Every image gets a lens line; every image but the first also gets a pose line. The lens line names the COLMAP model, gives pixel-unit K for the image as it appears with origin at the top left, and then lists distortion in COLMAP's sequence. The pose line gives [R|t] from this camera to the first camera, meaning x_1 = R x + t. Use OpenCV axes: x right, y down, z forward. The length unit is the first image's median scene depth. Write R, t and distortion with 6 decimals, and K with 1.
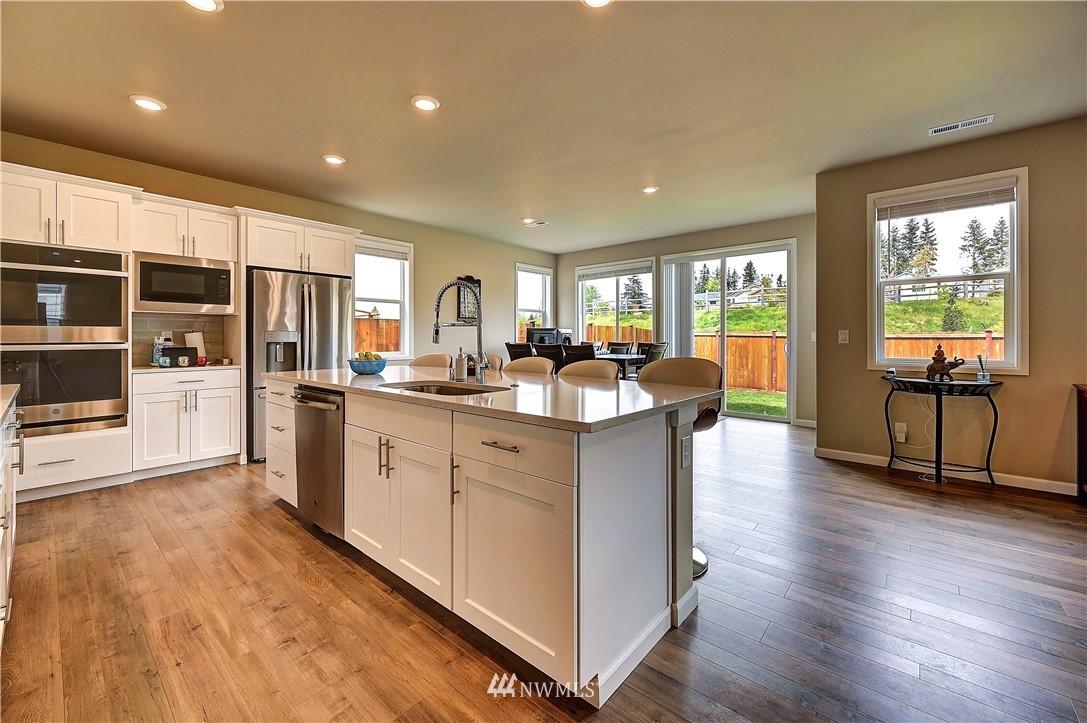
lens RADIAL K [[432.2, 0, 542.0], [0, 432.2, 335.2], [0, 0, 1]] dist [-0.001843, 0.000876]
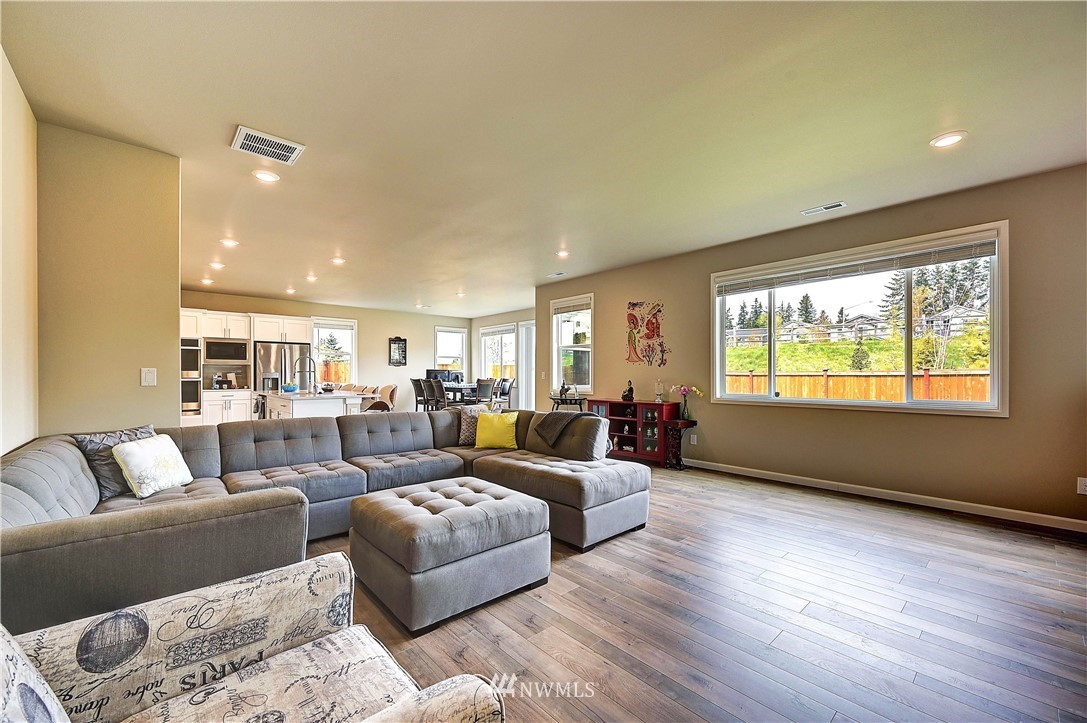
lens RADIAL K [[432.2, 0, 542.6], [0, 432.2, 374.1], [0, 0, 1]] dist [-0.001843, 0.000876]
pose [[0.992126, 0.000759, -0.125243, 0.888674], [-0.000106, 0.999986, 0.005223, -0.011968], [0.125245, -0.005169, 0.992112, -0.825074]]
